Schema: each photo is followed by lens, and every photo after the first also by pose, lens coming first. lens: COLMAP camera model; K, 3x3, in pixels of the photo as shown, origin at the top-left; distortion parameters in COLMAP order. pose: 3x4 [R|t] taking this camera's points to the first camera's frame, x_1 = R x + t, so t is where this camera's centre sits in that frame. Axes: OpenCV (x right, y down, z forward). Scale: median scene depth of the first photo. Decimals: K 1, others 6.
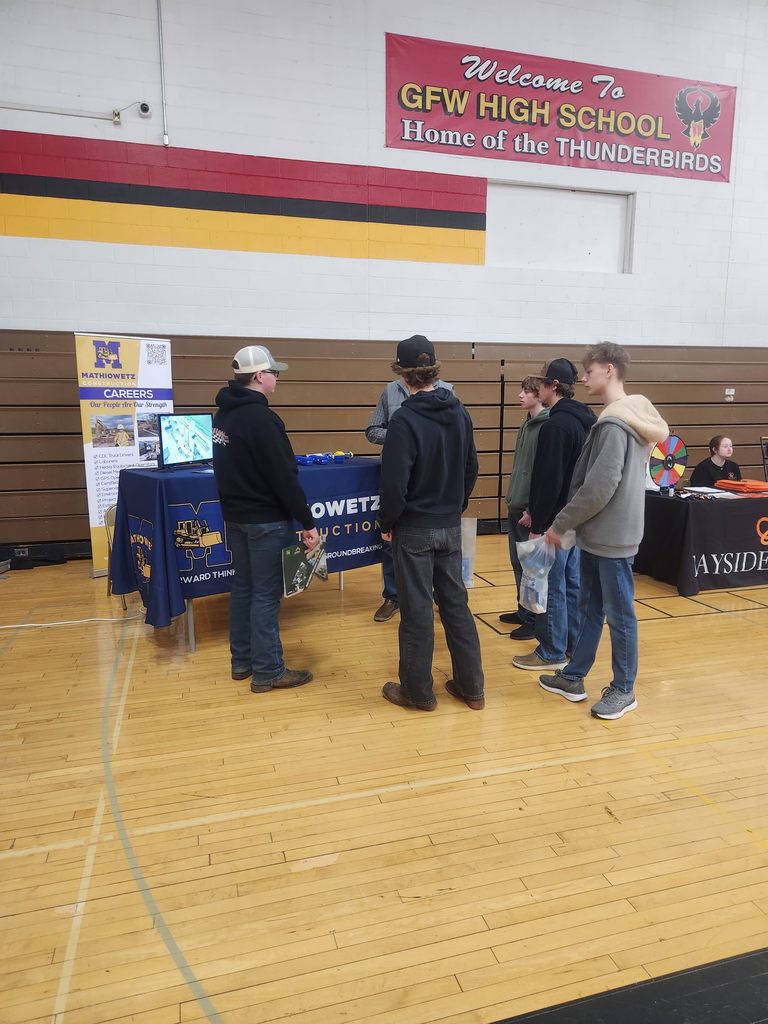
lens RADIAL K [[684.8, 0, 384.0], [0, 684.8, 512.0], [0, 0, 1]] dist [0.089281, -0.064492]
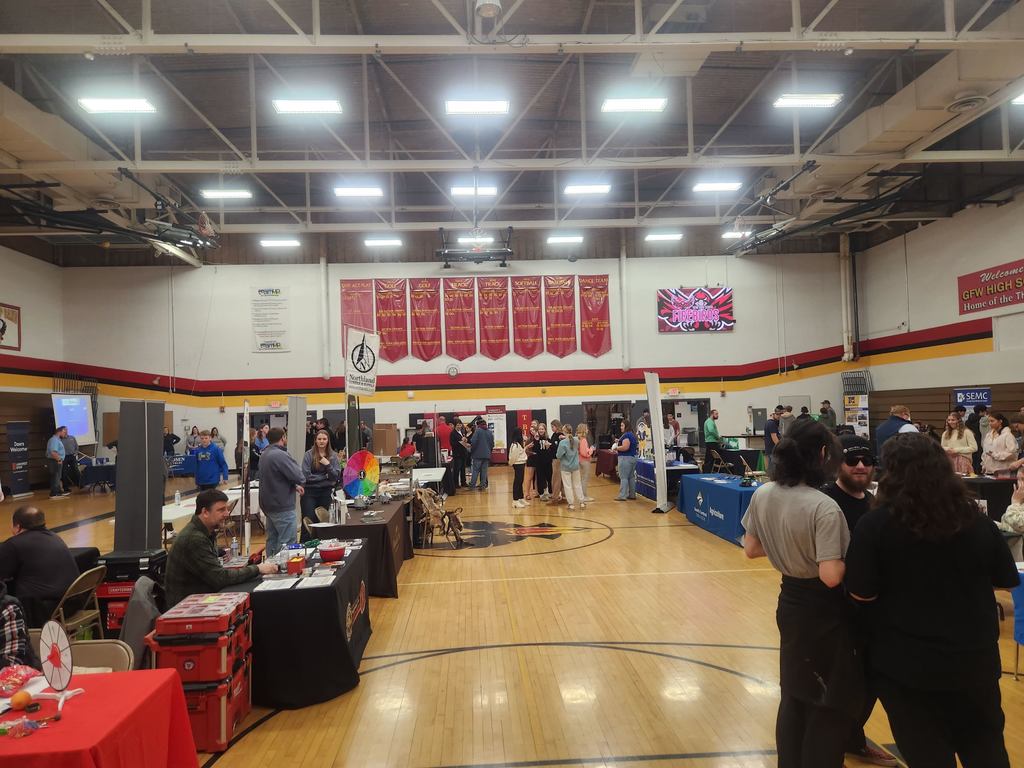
lens RADIAL K [[684.8, 0, 512.0], [0, 684.8, 384.0], [0, 0, 1]] dist [0.089281, -0.064492]
pose [[-0.224577, -0.030372, -0.973983, 2.904533], [-0.122456, 0.992470, -0.002713, -0.048142], [0.966731, 0.118661, -0.226606, -0.004608]]
